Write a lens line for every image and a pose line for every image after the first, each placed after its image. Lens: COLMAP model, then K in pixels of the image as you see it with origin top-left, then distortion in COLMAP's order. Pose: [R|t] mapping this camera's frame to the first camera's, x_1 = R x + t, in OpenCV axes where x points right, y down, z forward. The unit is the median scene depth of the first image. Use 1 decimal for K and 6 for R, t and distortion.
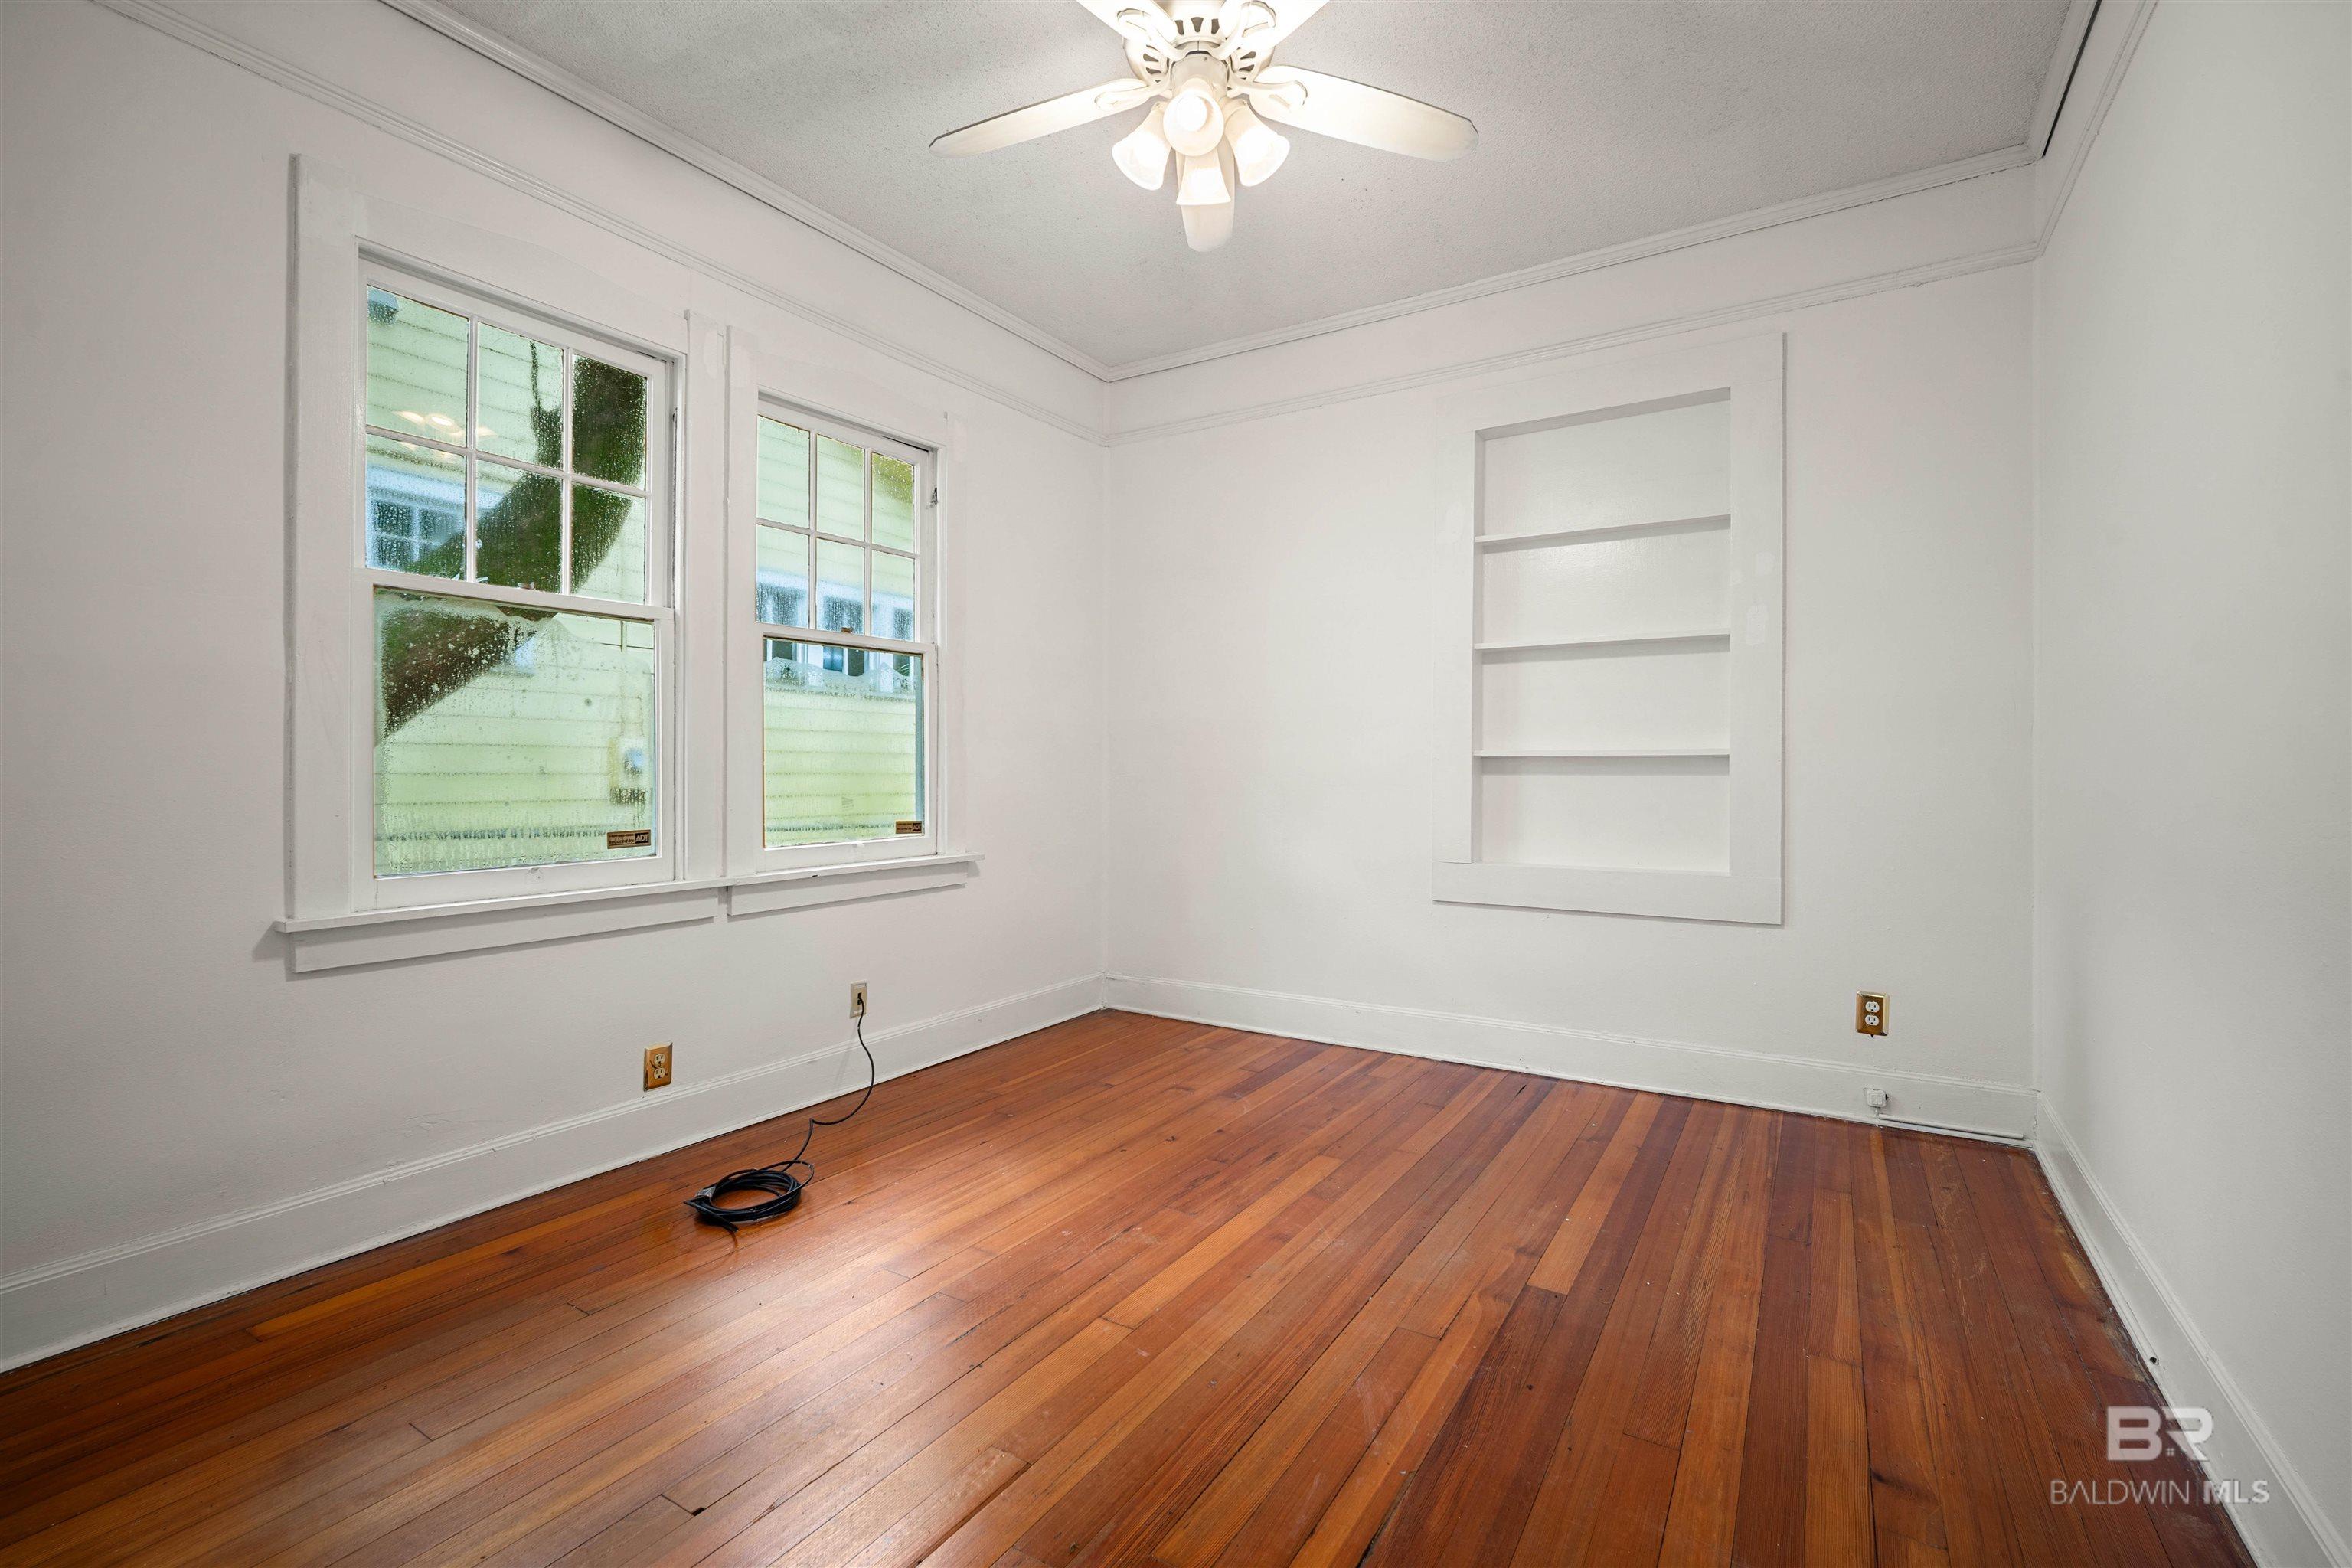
lens RADIAL K [[1019.0, 0, 1189.4], [0, 1019.0, 786.0], [0, 0, 1]] dist [-0.017804, 0.000008]
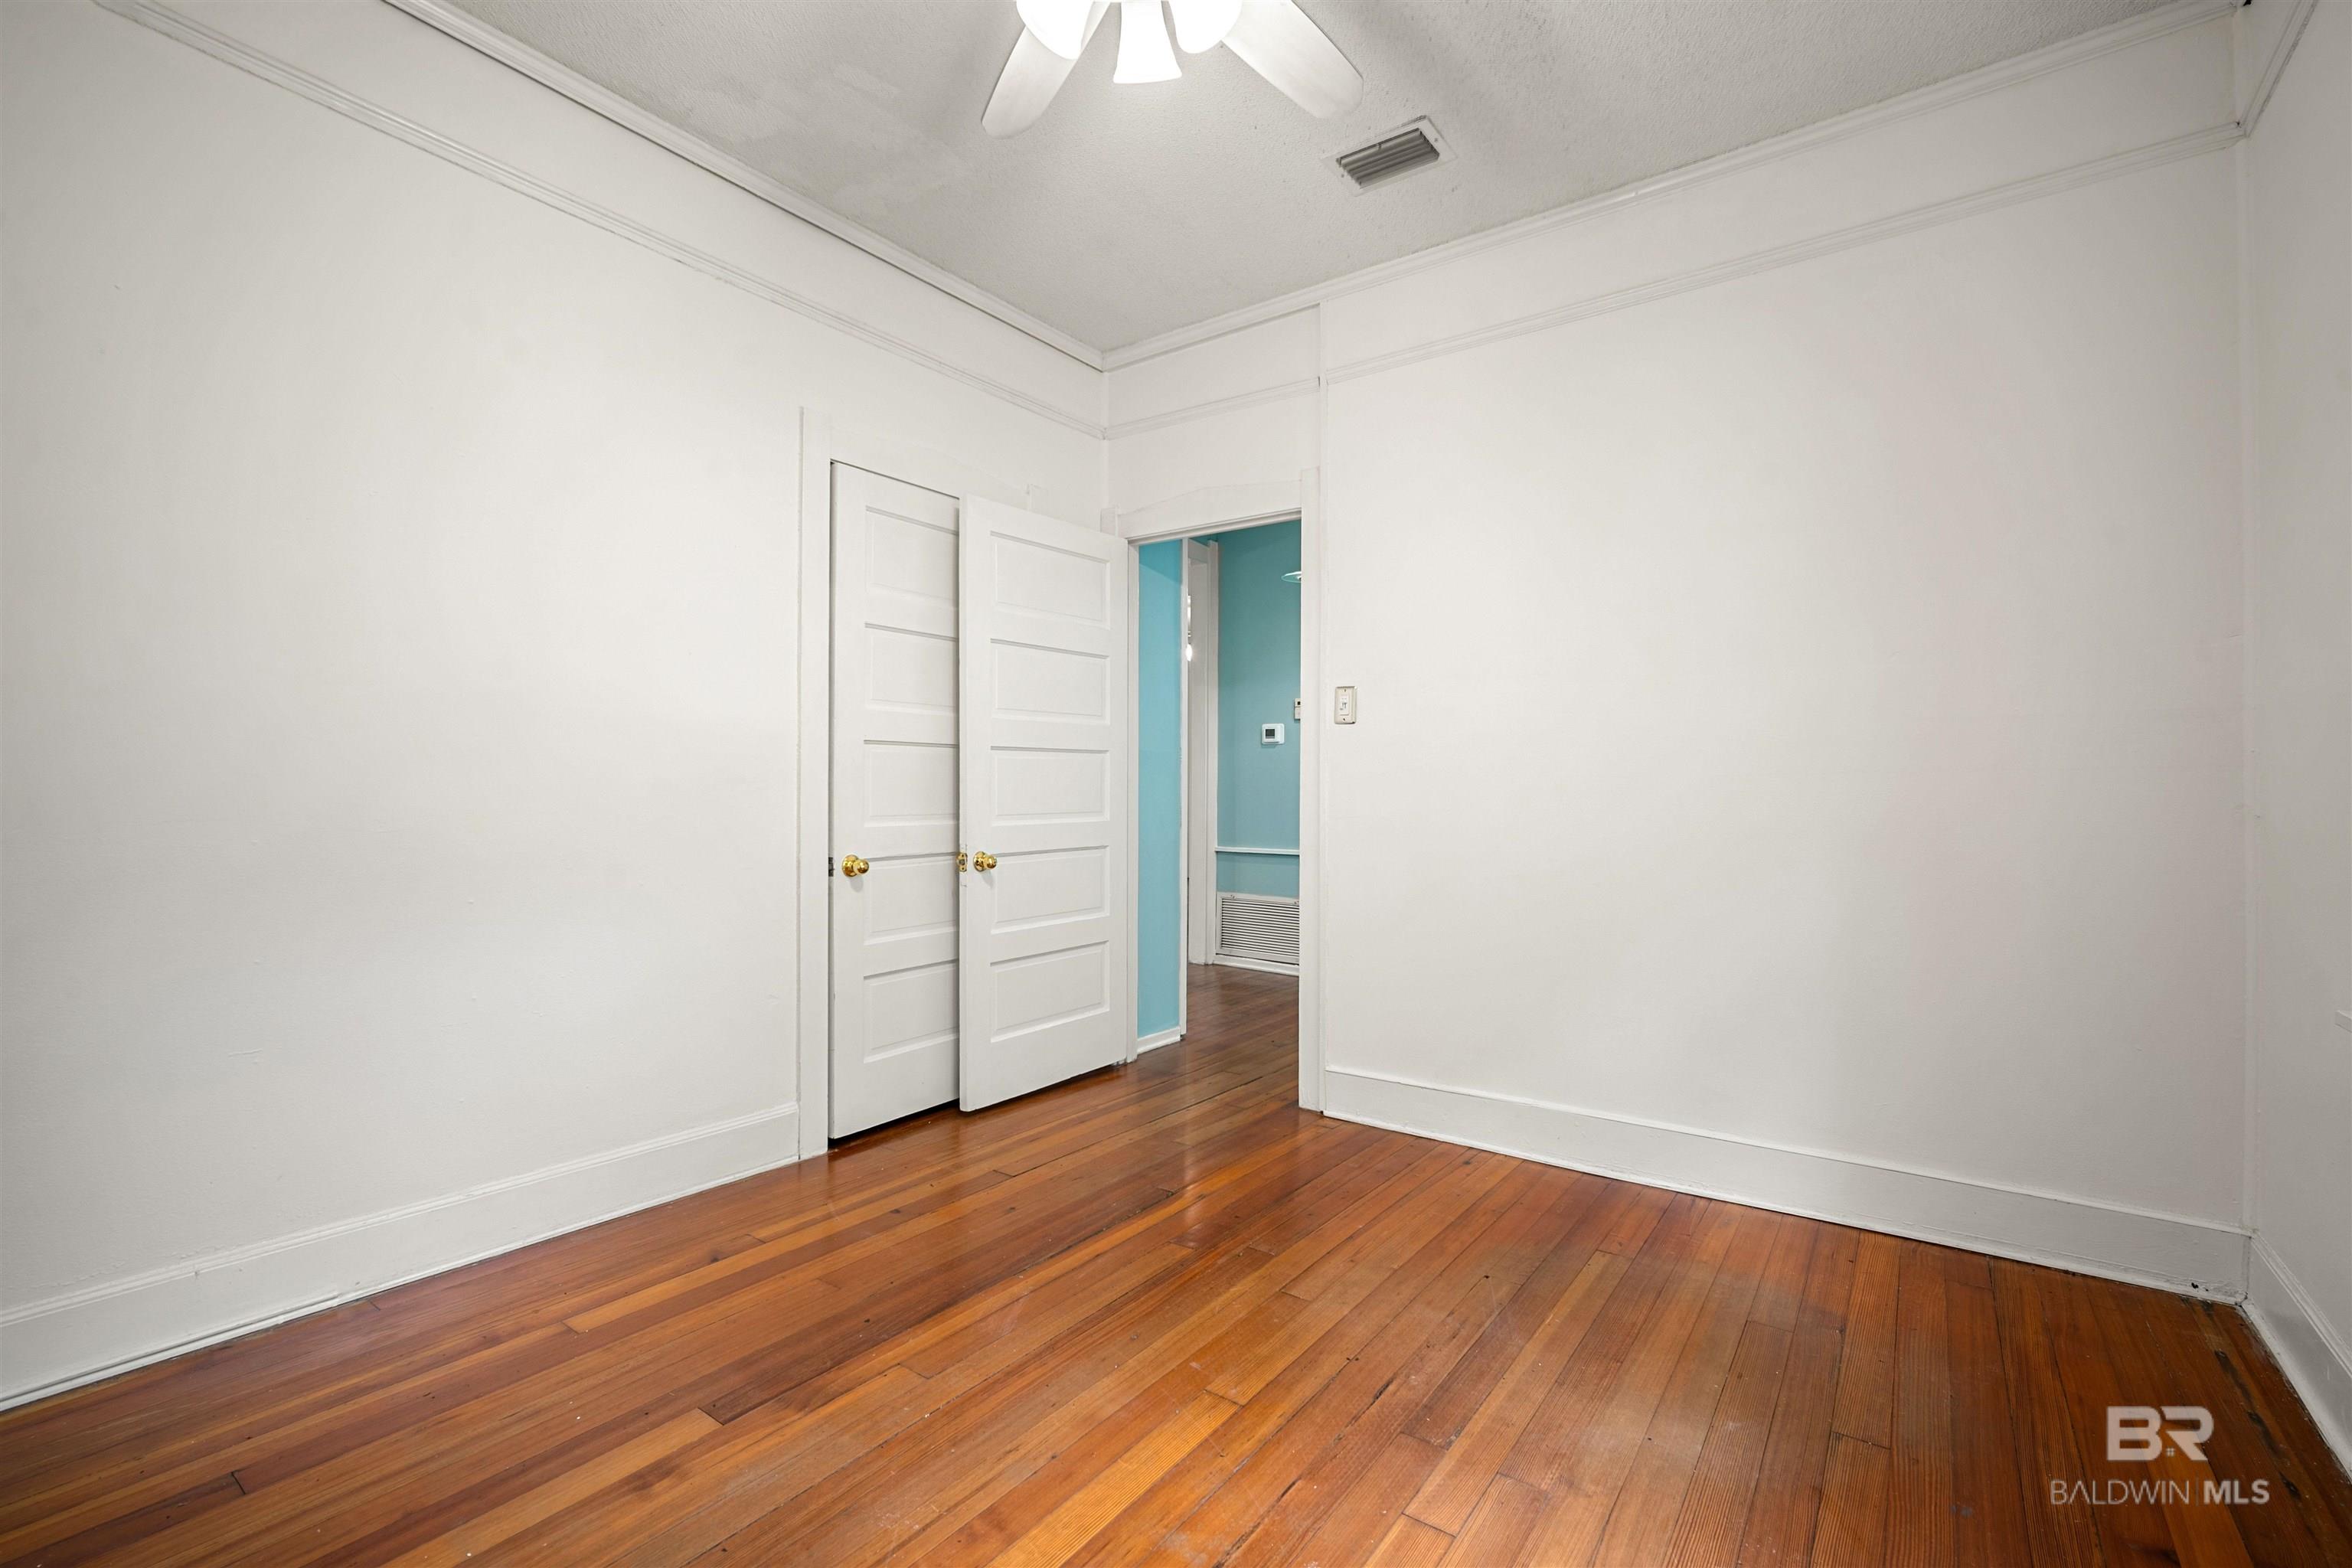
lens RADIAL K [[1019.0, 0, 1189.4], [0, 1019.0, 786.0], [0, 0, 1]] dist [-0.017804, 0.000008]
pose [[-0.997516, -0.007367, 0.070049, -0.105475], [-0.007017, 0.999962, 0.005252, -0.031891], [-0.070085, 0.004747, -0.997530, 1.980820]]
